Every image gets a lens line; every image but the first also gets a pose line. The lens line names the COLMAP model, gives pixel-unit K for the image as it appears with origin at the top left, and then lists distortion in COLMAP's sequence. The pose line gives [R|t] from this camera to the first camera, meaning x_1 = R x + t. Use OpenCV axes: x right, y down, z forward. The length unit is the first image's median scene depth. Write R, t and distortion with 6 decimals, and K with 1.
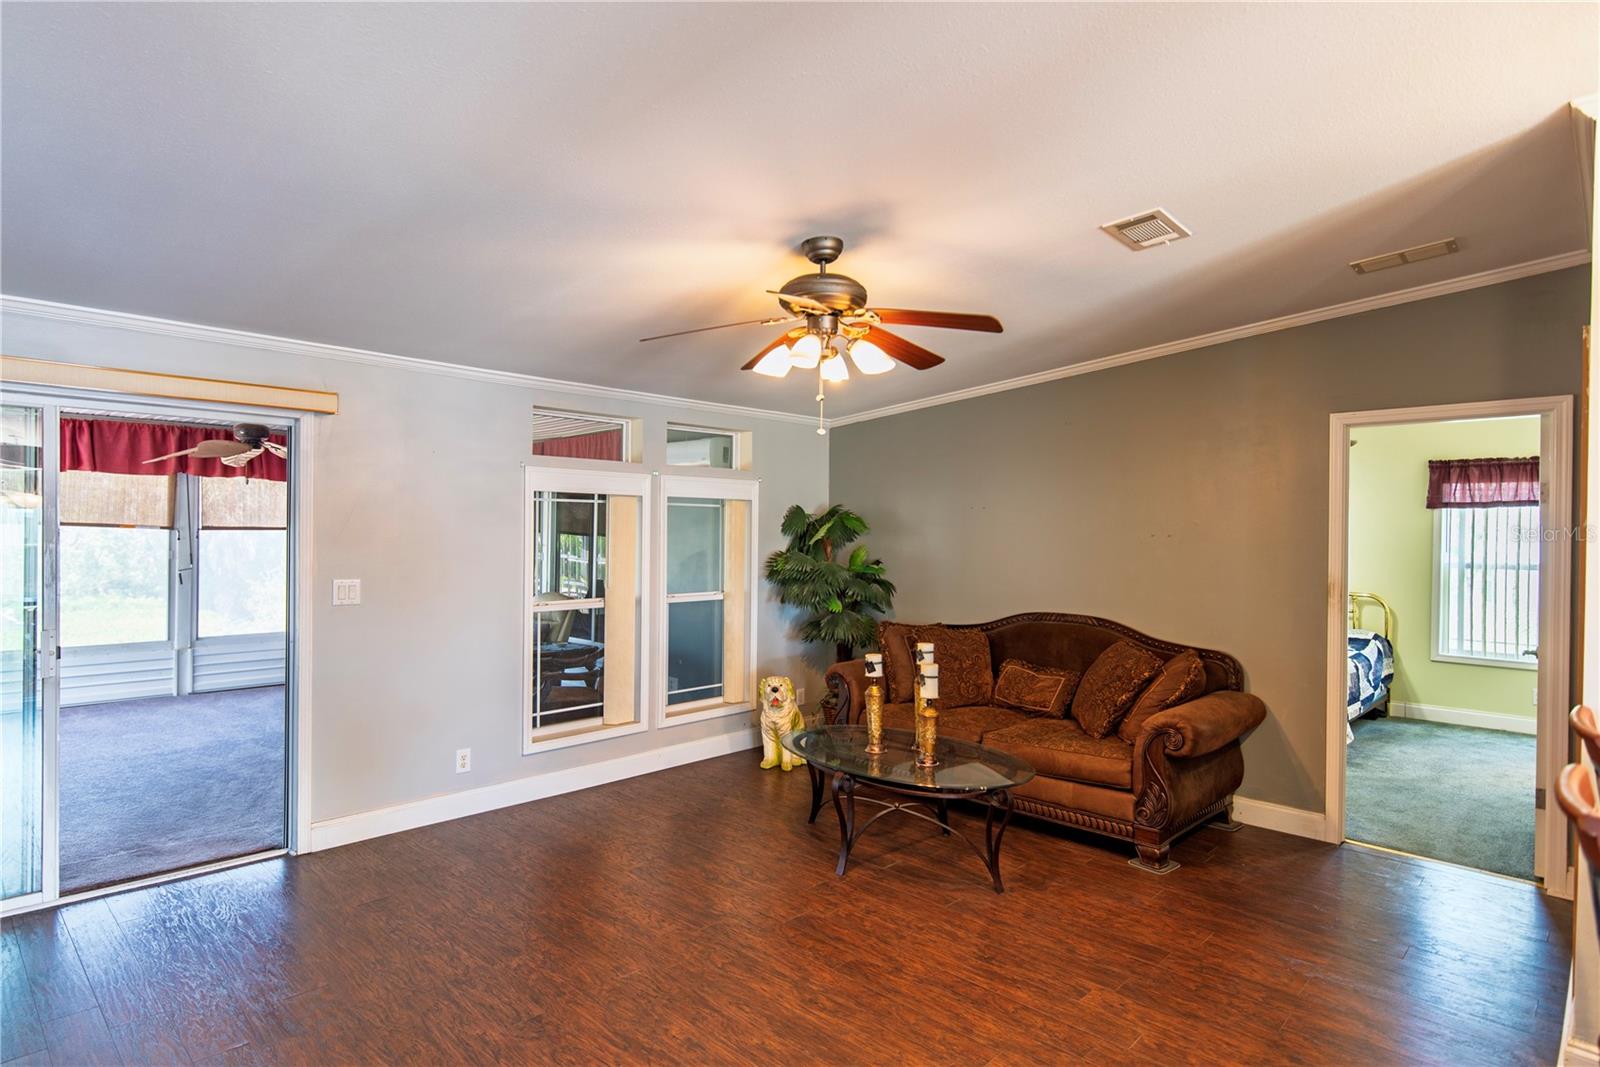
lens RADIAL K [[872.2, 0, 800.0], [0, 872.2, 533.5], [0, 0, 1]] dist [0.000480, 0.000368]
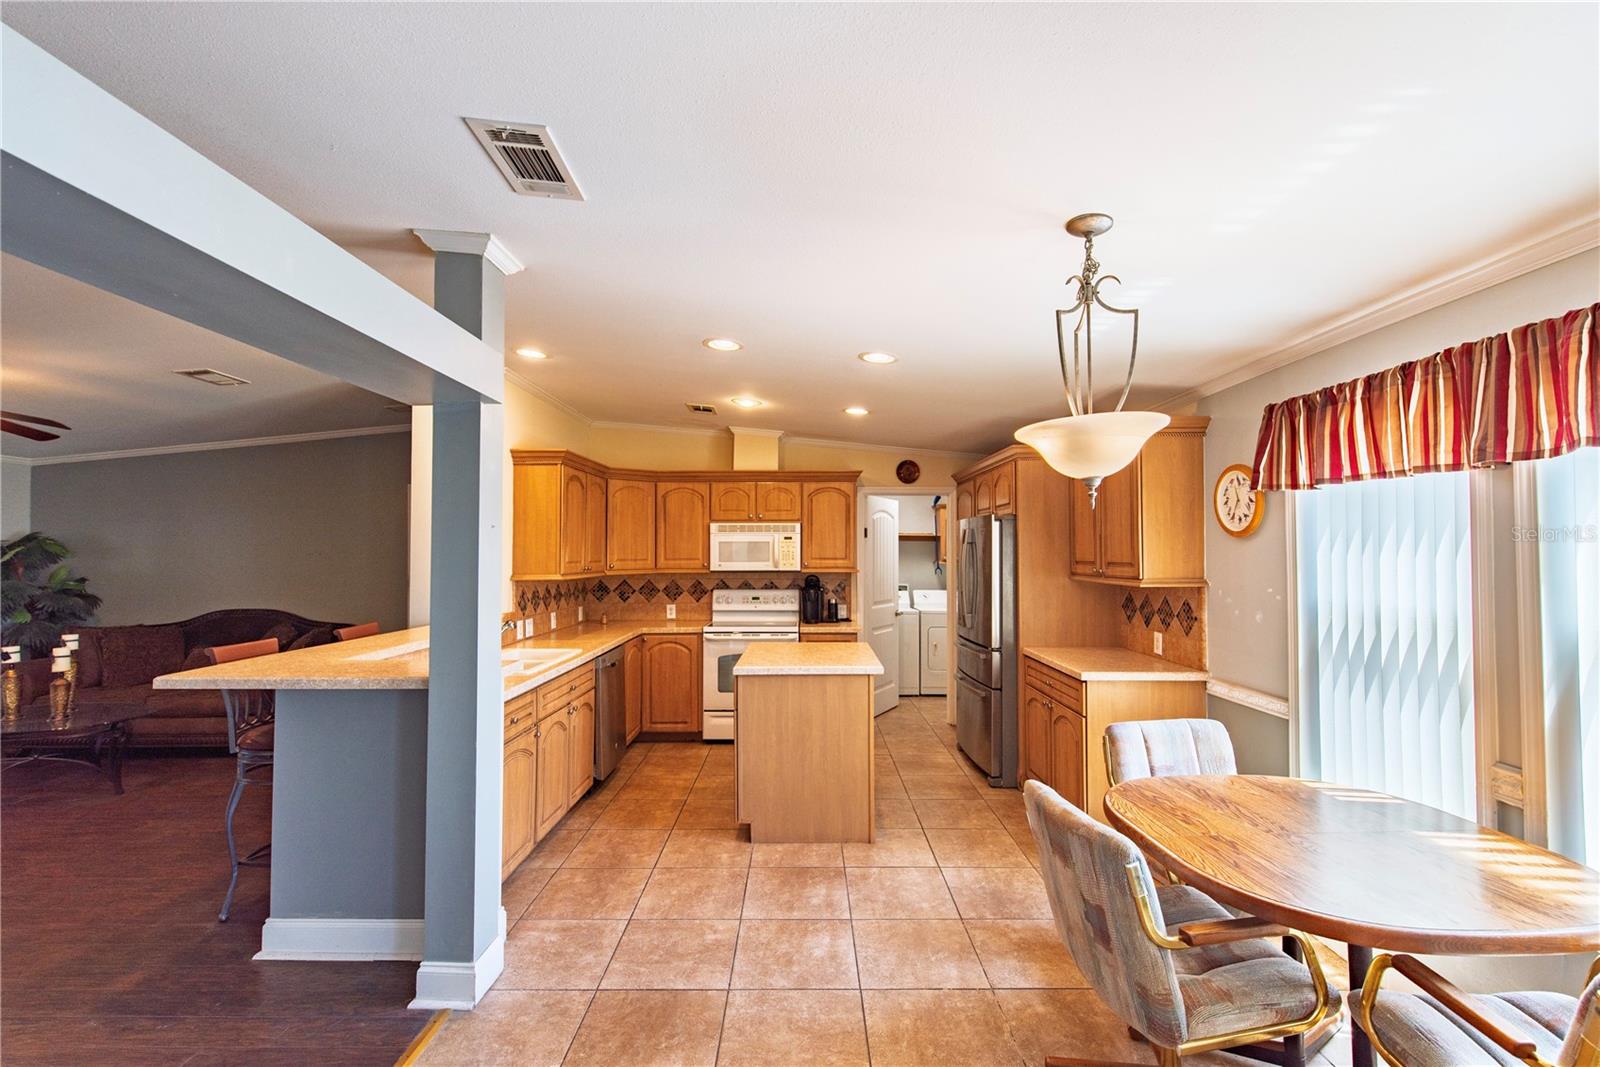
lens RADIAL K [[682.3, 0, 800.0], [0, 682.3, 533.5], [0, 0, 1]] dist [0.001329, -0.004760]
pose [[0.715616, 0.003395, 0.698486, 0.226154], [0.015852, 0.999652, -0.021100, 0.007031], [-0.698314, 0.026171, 0.715313, -0.592703]]
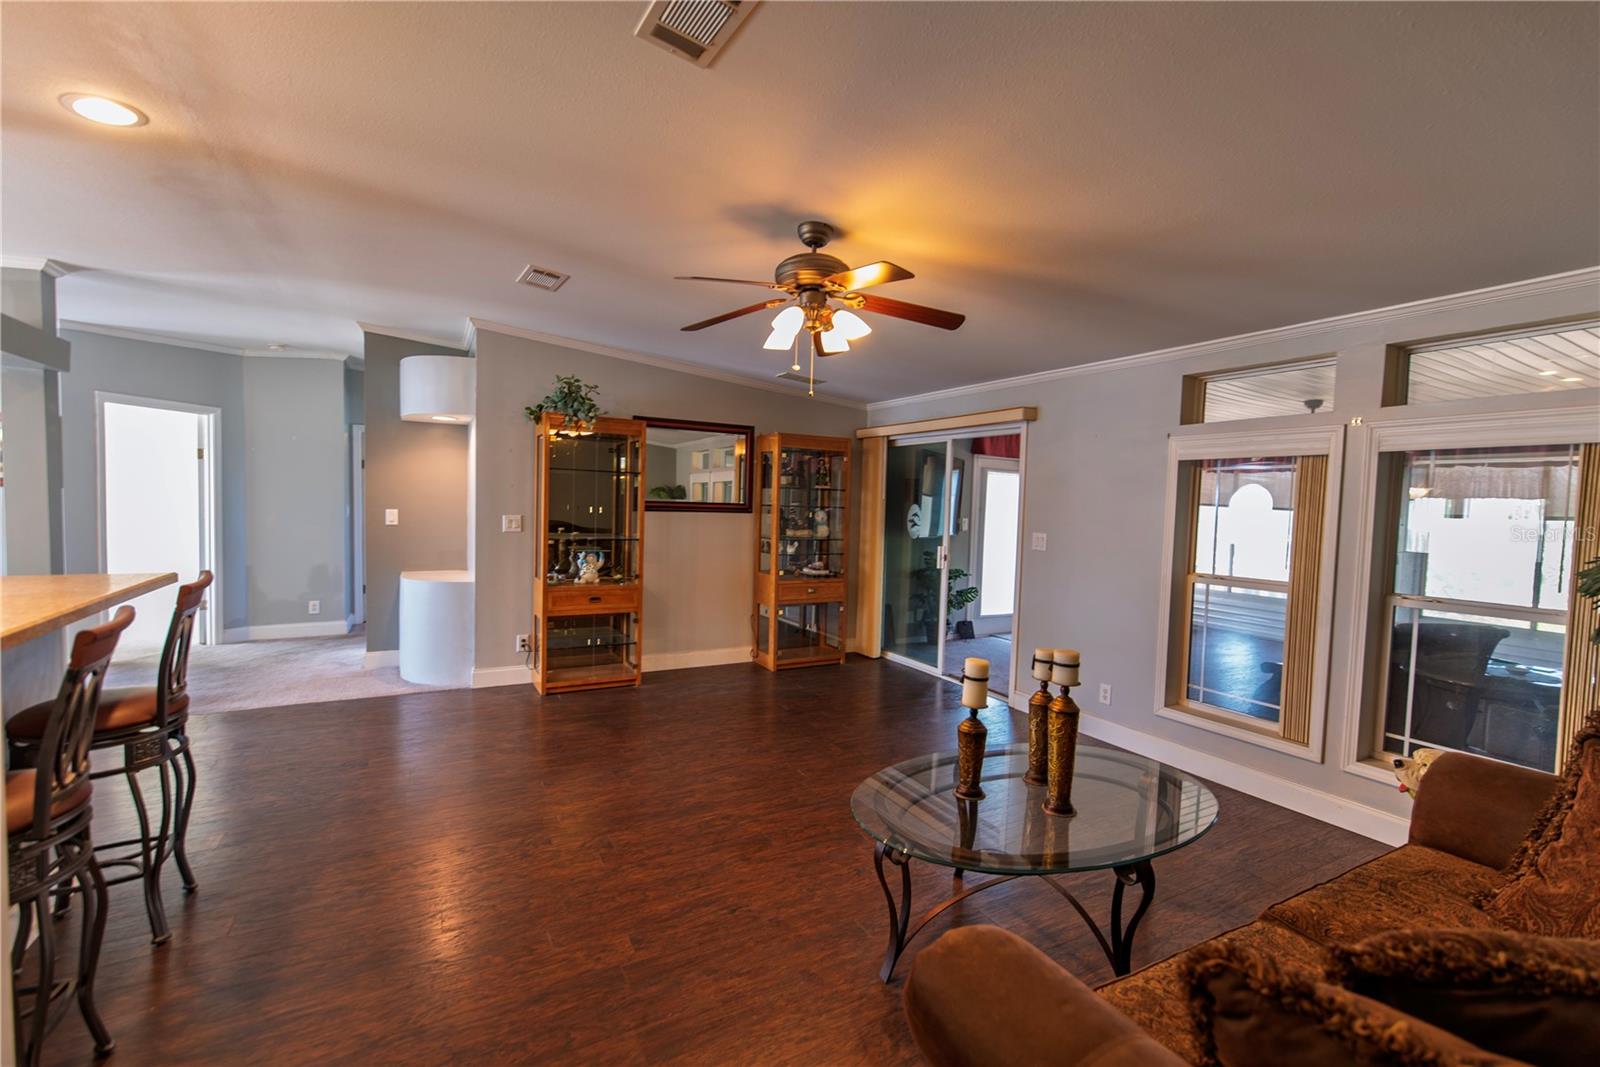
lens RADIAL K [[682.3, 0, 800.0], [0, 682.3, 533.5], [0, 0, 1]] dist [0.001329, -0.004760]
pose [[-0.290941, 0.020322, -0.956525, 0.677891], [-0.037833, 0.998748, 0.032726, 0.030857], [0.955993, 0.045710, -0.289808, 0.946956]]
